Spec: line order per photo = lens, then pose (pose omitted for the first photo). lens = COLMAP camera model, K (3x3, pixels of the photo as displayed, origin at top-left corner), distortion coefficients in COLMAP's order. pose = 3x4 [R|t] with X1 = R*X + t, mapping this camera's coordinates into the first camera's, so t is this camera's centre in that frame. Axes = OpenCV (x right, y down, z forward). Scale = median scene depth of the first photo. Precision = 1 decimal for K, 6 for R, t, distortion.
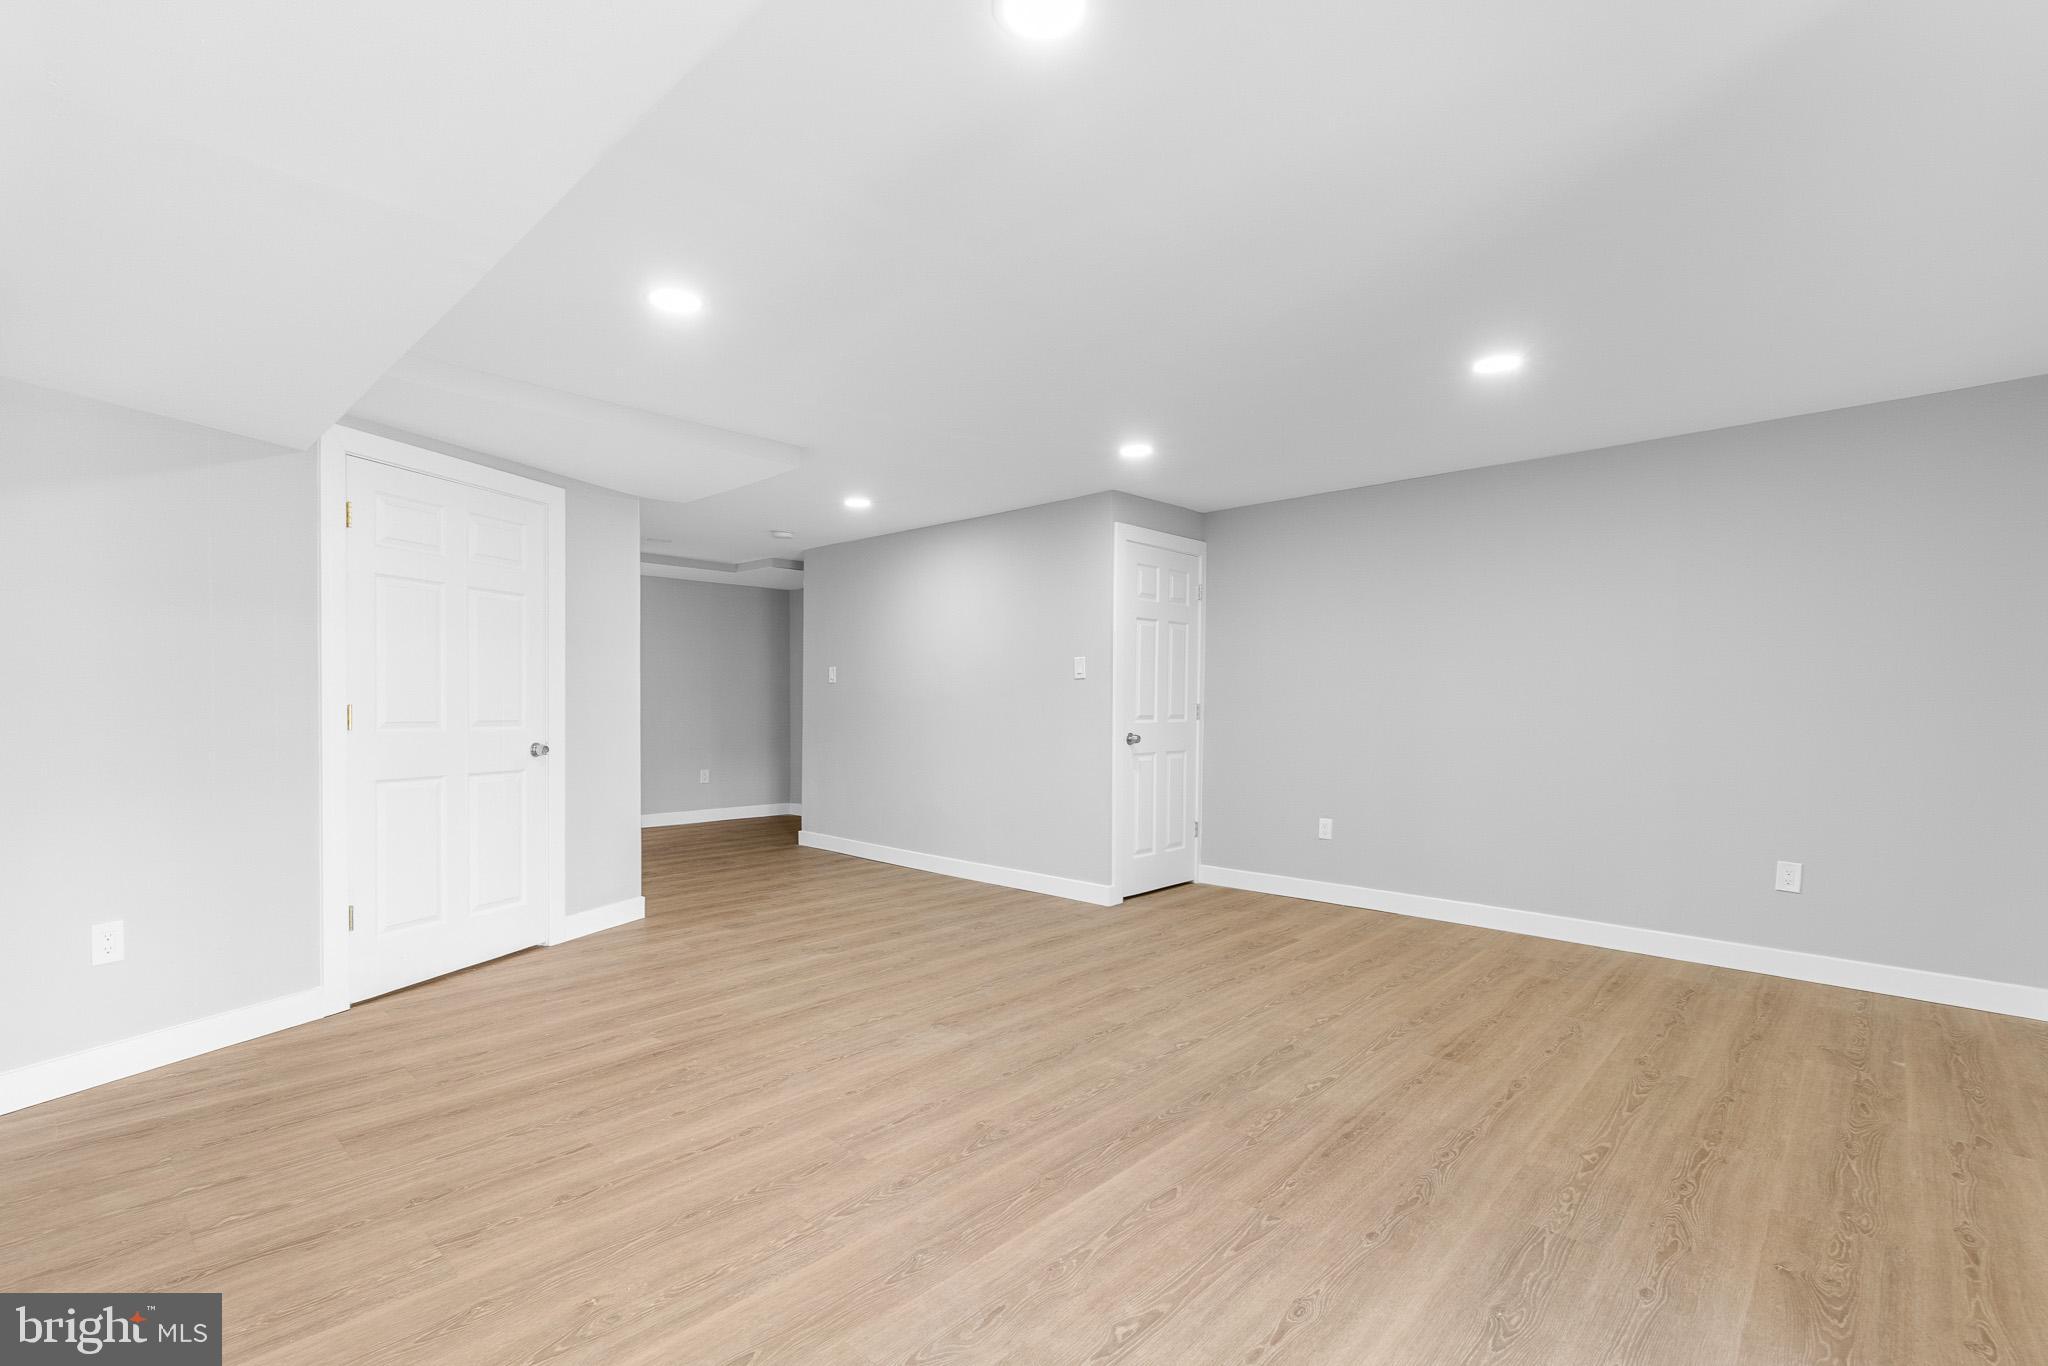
lens RADIAL K [[914.0, 0, 1025.5], [0, 914.0, 704.2], [0, 0, 1]] dist [0.002881, 0.000168]
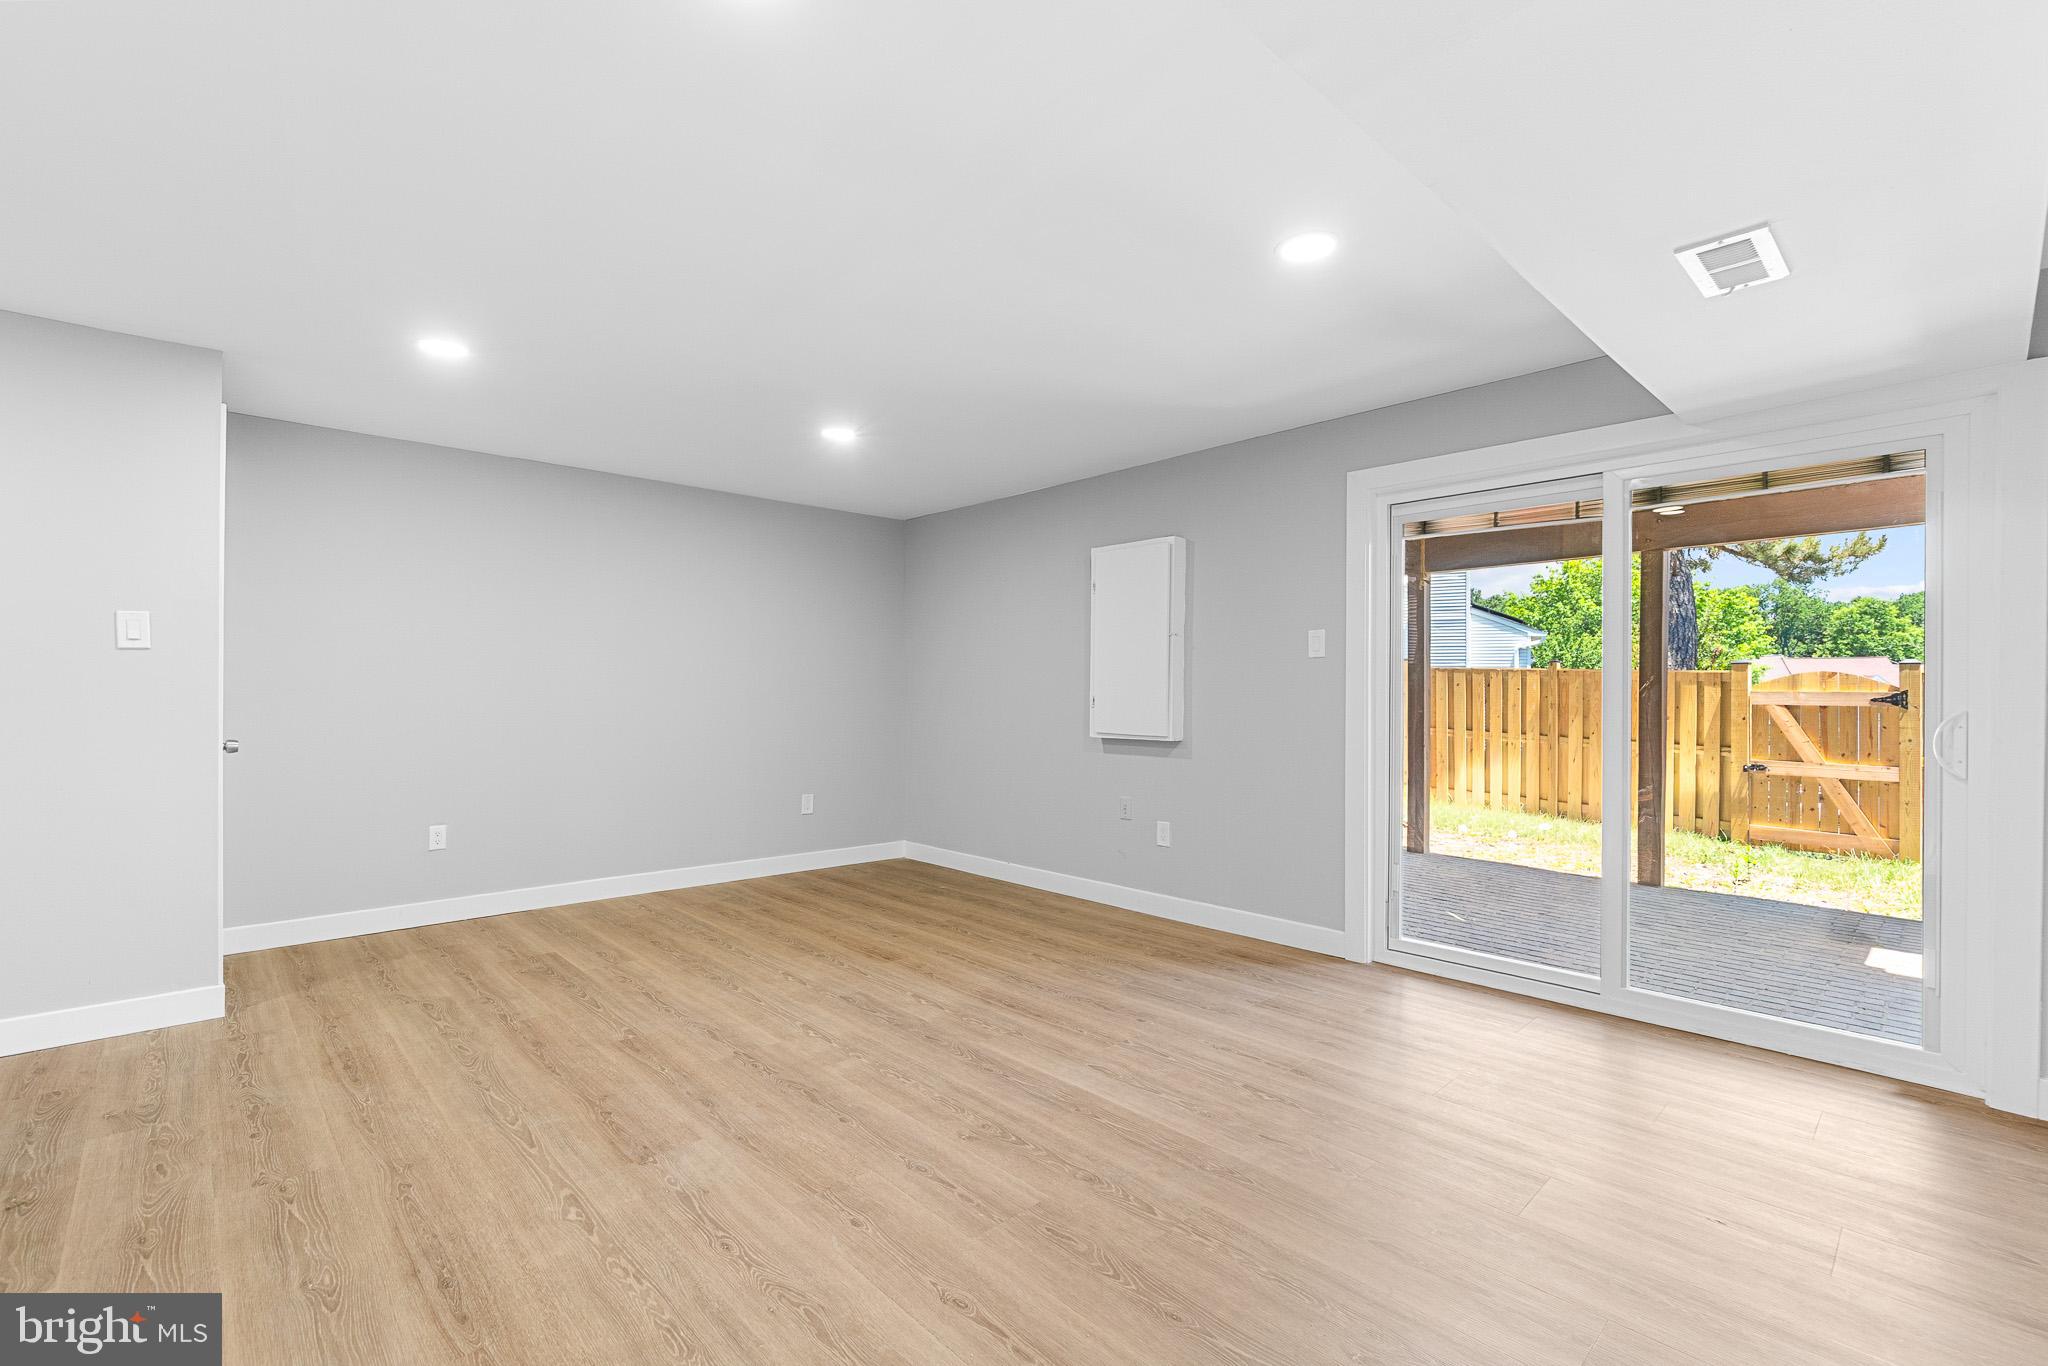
lens RADIAL K [[898.2, 0, 989.4], [0, 898.2, 693.3], [0, 0, 1]] dist [-0.003357, -0.000362]
pose [[0.086909, -0.003847, 0.996209, -0.756105], [0.000599, 0.999993, 0.003810, 0.001660], [-0.996216, 0.000266, 0.086911, 0.706633]]
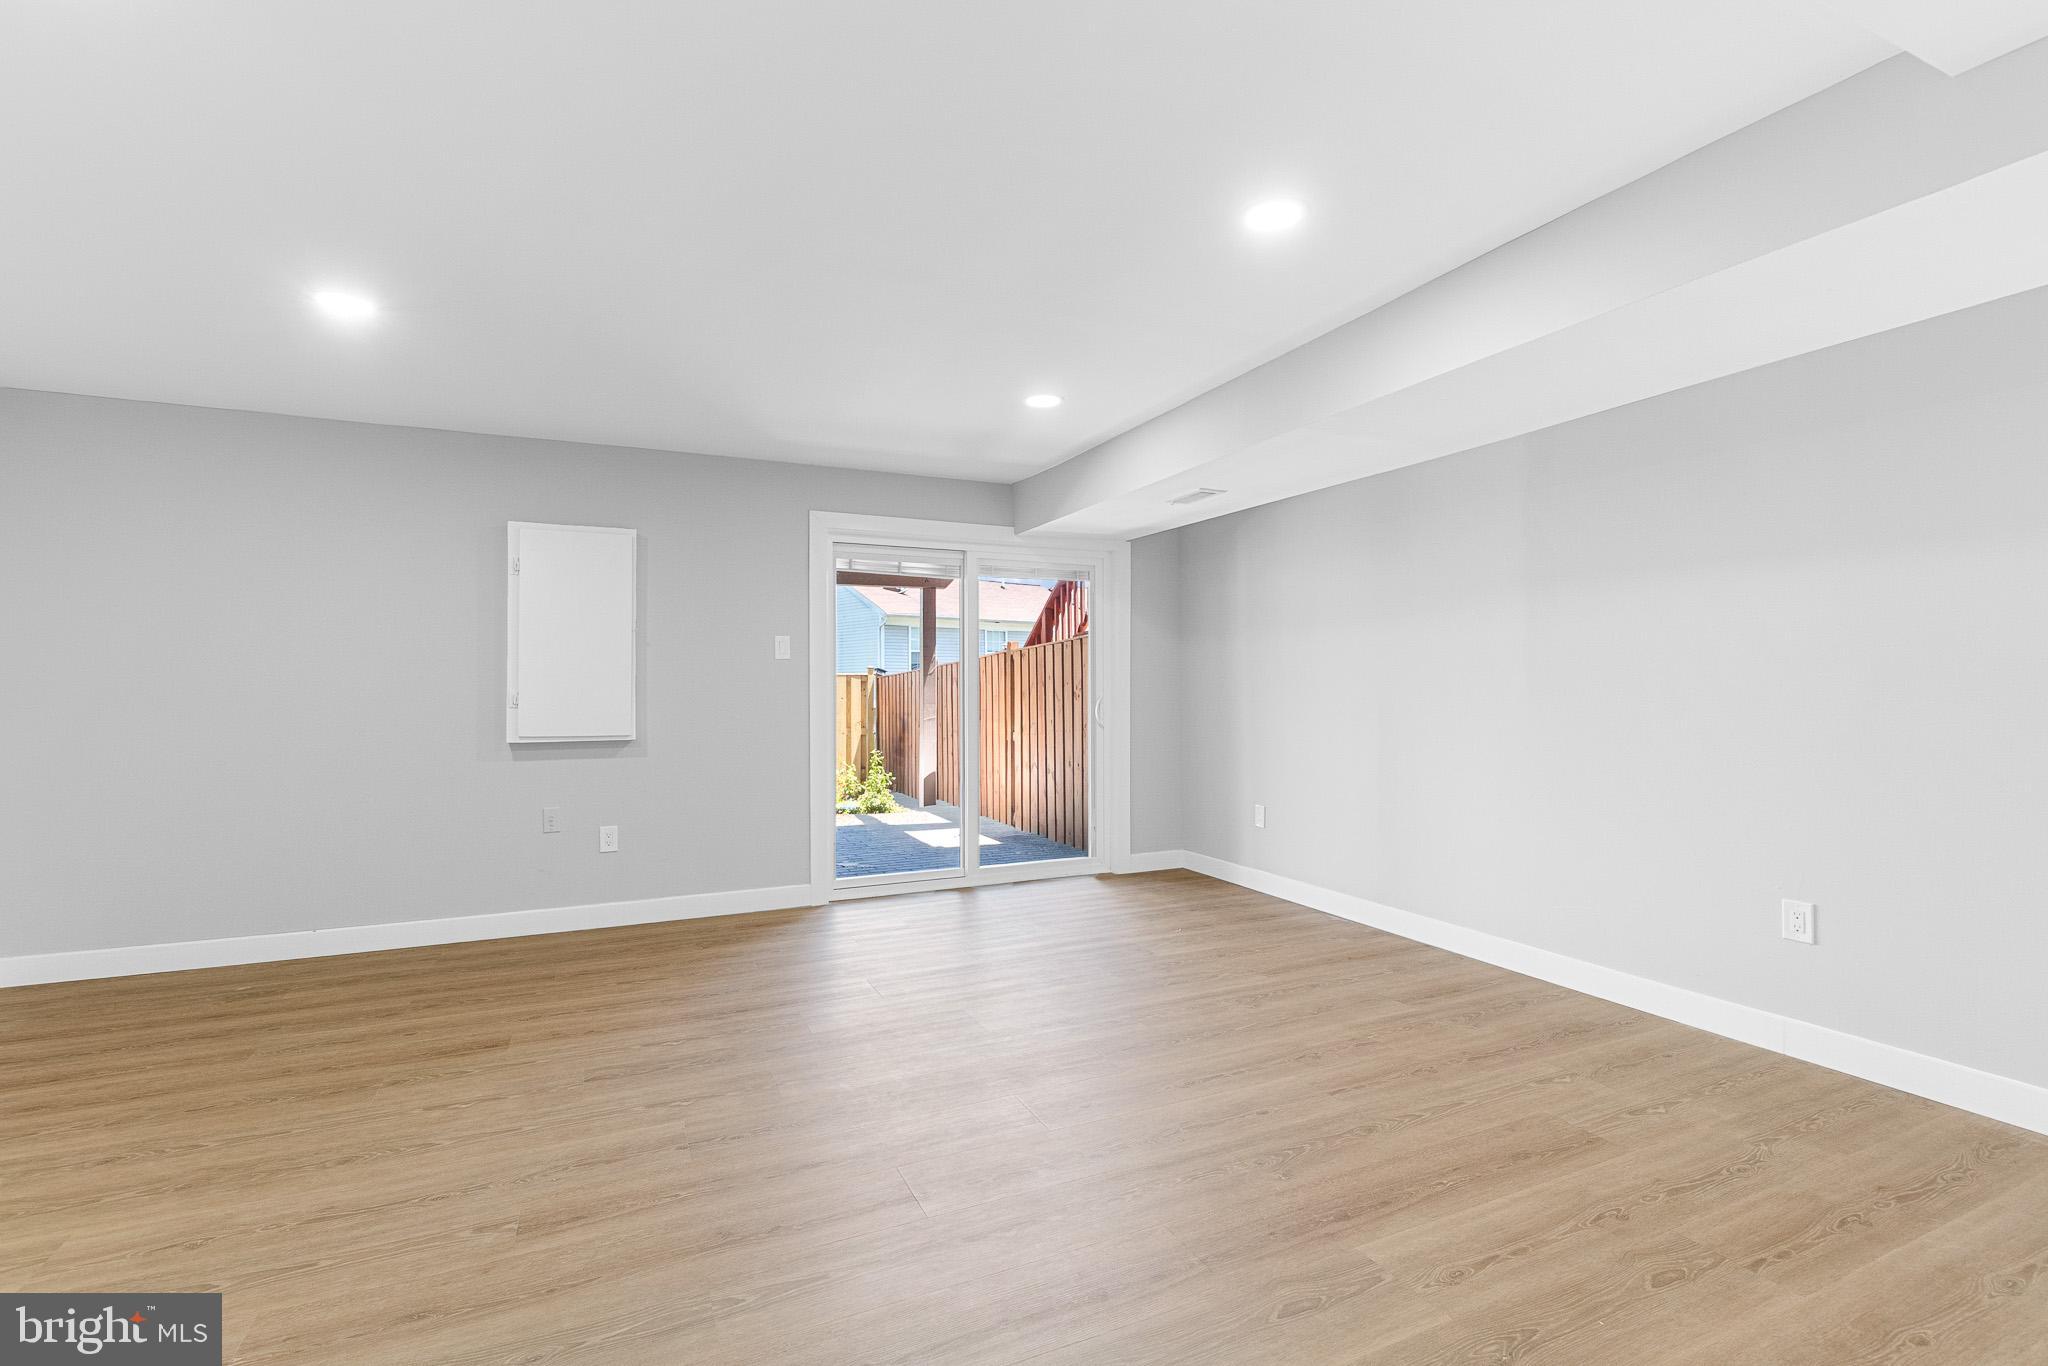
lens RADIAL K [[893.5, 0, 1058.5], [0, 893.5, 687.2], [0, 0, 1]] dist [-0.030743, -0.000021]
pose [[-0.935643, 0.000204, 0.352948, -0.411924], [0.001675, 0.999991, 0.003862, -0.002472], [-0.352944, 0.004204, -0.935635, 1.577613]]
